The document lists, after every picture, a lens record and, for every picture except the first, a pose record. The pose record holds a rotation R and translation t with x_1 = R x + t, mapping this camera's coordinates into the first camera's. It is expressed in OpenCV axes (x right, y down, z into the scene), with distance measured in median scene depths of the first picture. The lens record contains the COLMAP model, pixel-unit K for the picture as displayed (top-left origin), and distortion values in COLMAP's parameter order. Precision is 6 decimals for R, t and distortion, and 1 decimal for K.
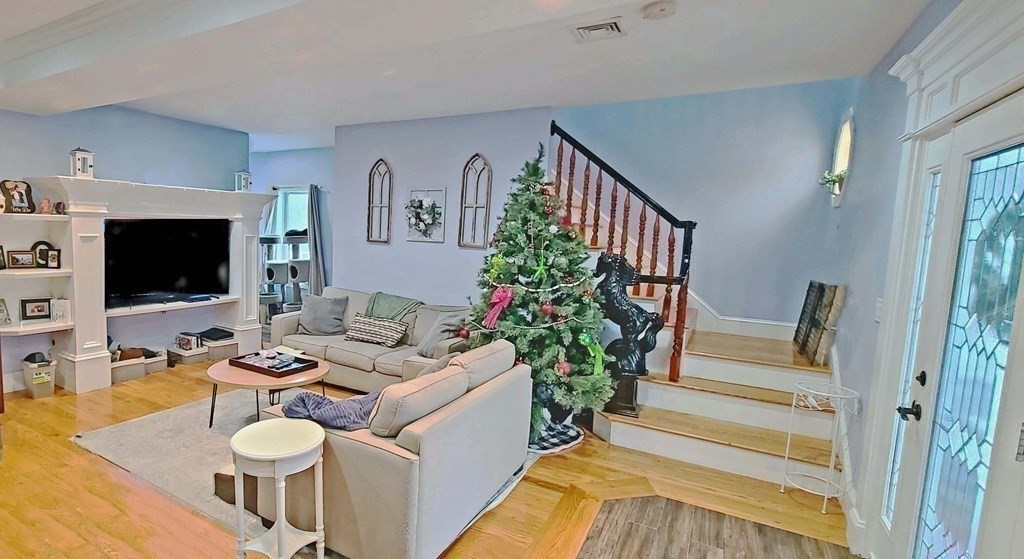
lens RADIAL K [[504.7, 0, 397.9], [0, 504.7, 279.9], [0, 0, 1]] dist [0.006351, 0.000477]
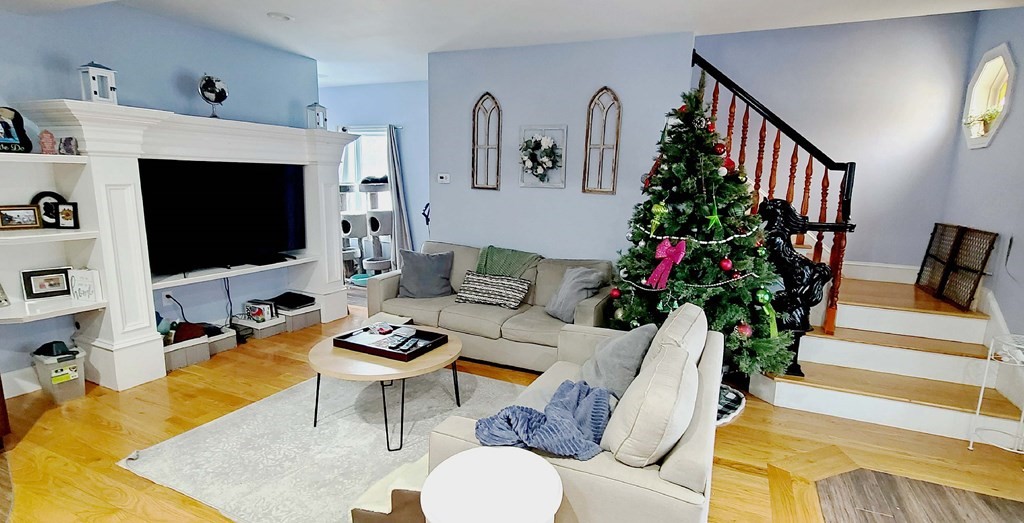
lens RADIAL K [[467.5, 0, 515.5], [0, 467.5, 261.1], [0, 0, 1]] dist [0.001764, 0.001063]
pose [[0.985515, -0.034906, 0.165954, -0.156014], [0.022180, 0.996712, 0.077930, -0.014875], [-0.168129, -0.073120, 0.983049, 0.219249]]
